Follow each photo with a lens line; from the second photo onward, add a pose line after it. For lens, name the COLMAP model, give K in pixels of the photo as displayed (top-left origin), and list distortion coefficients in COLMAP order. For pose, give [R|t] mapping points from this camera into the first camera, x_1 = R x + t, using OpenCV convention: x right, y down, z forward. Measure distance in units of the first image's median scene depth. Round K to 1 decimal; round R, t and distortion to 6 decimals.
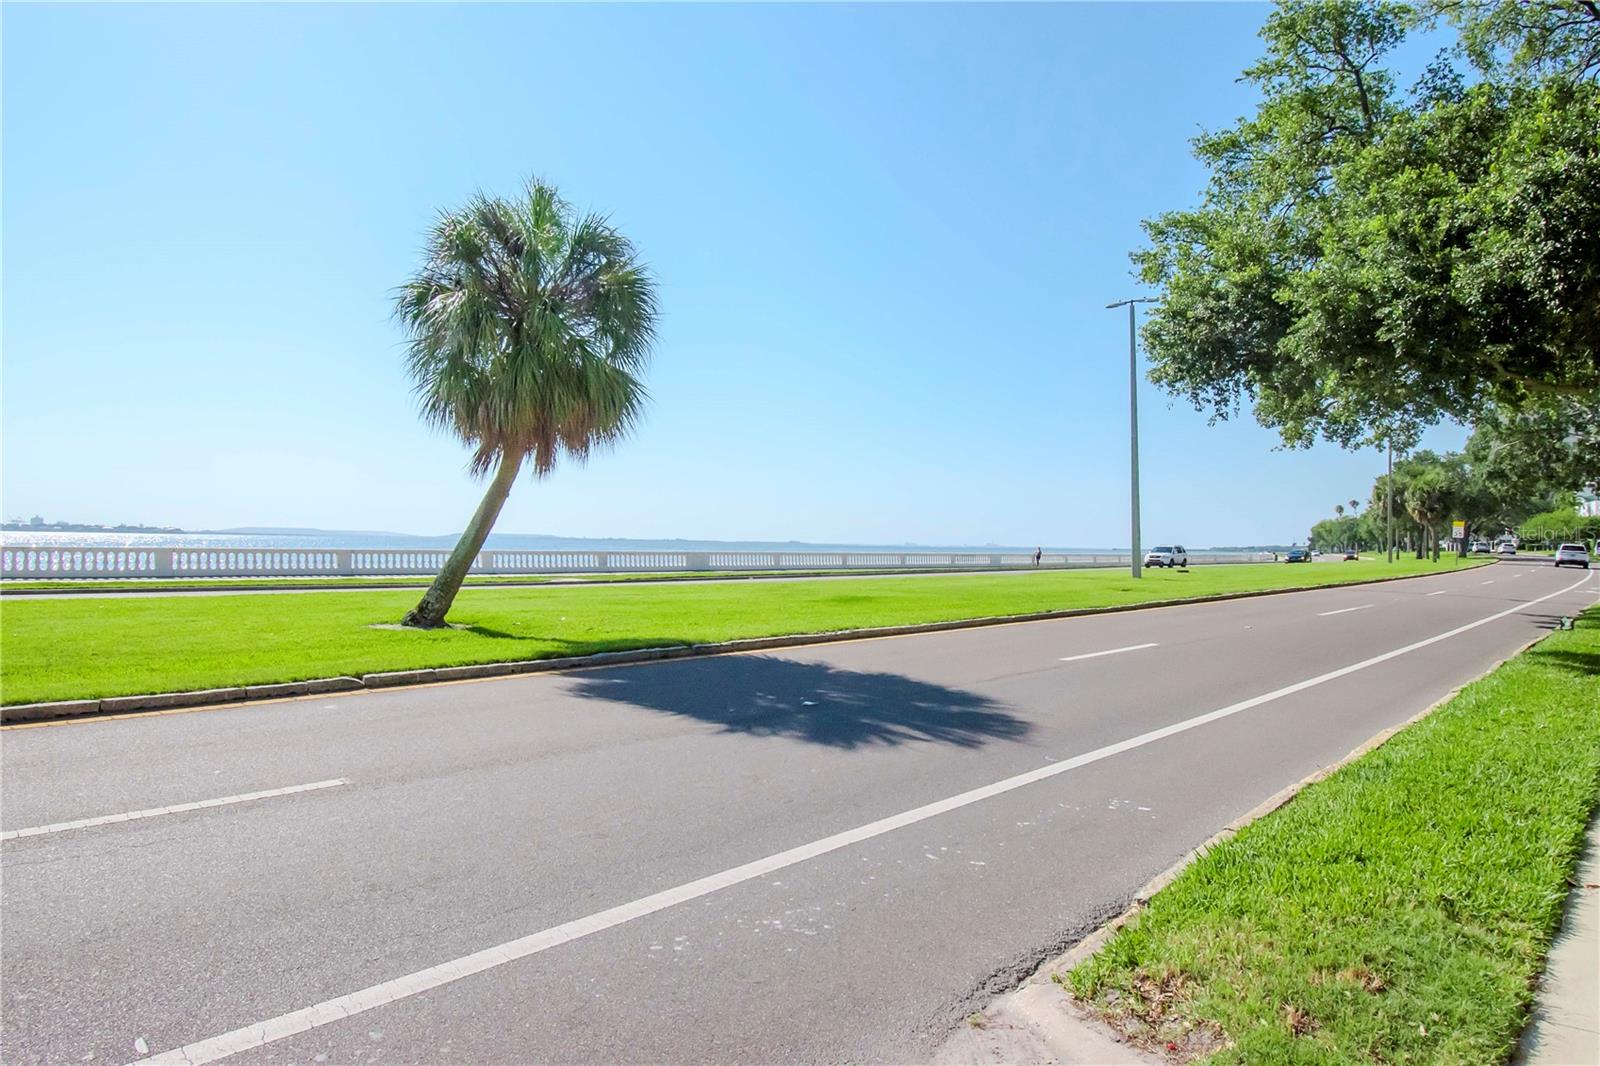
lens RADIAL K [[919.3, 0, 795.5], [0, 919.3, 519.9], [0, 0, 1]] dist [-0.018308, -0.001110]
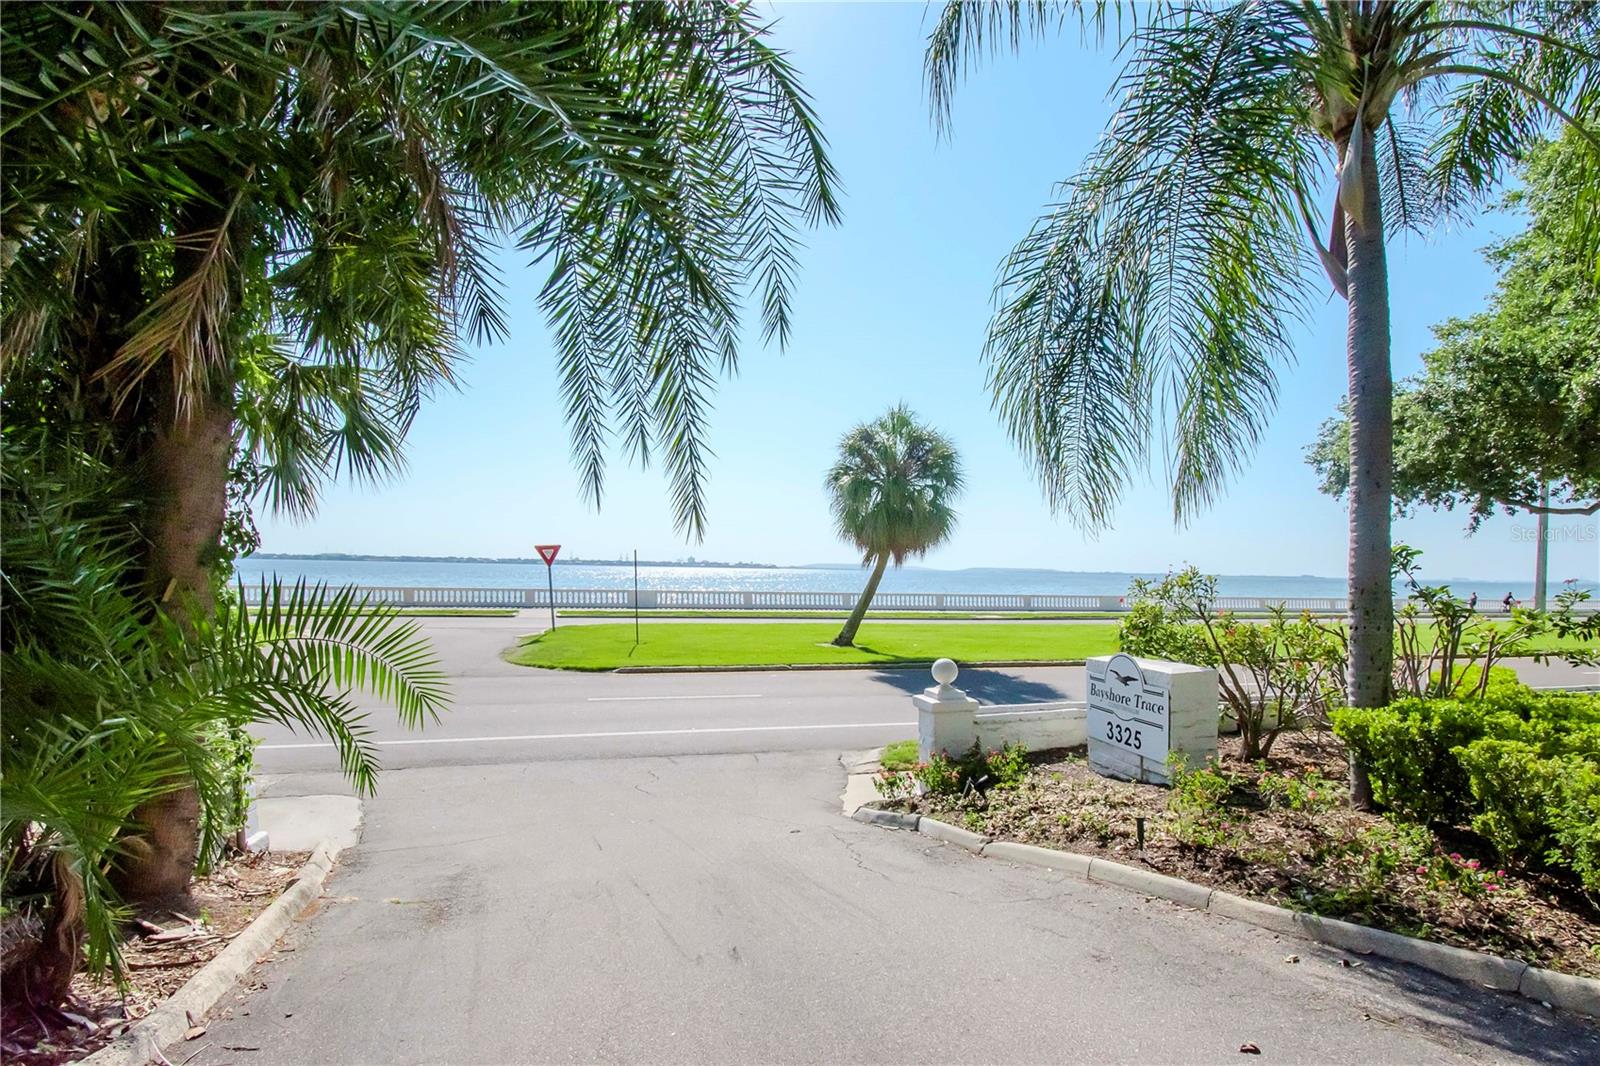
lens RADIAL K [[793.4, 0, 787.4], [0, 793.4, 616.5], [0, 0, 1]] dist [-0.000049, 0.000363]
pose [[0.838848, 0.030738, -0.543498, 0.414516], [0.009850, 0.997384, 0.071611, -0.066670], [0.544277, -0.065424, 0.836351, -0.467185]]
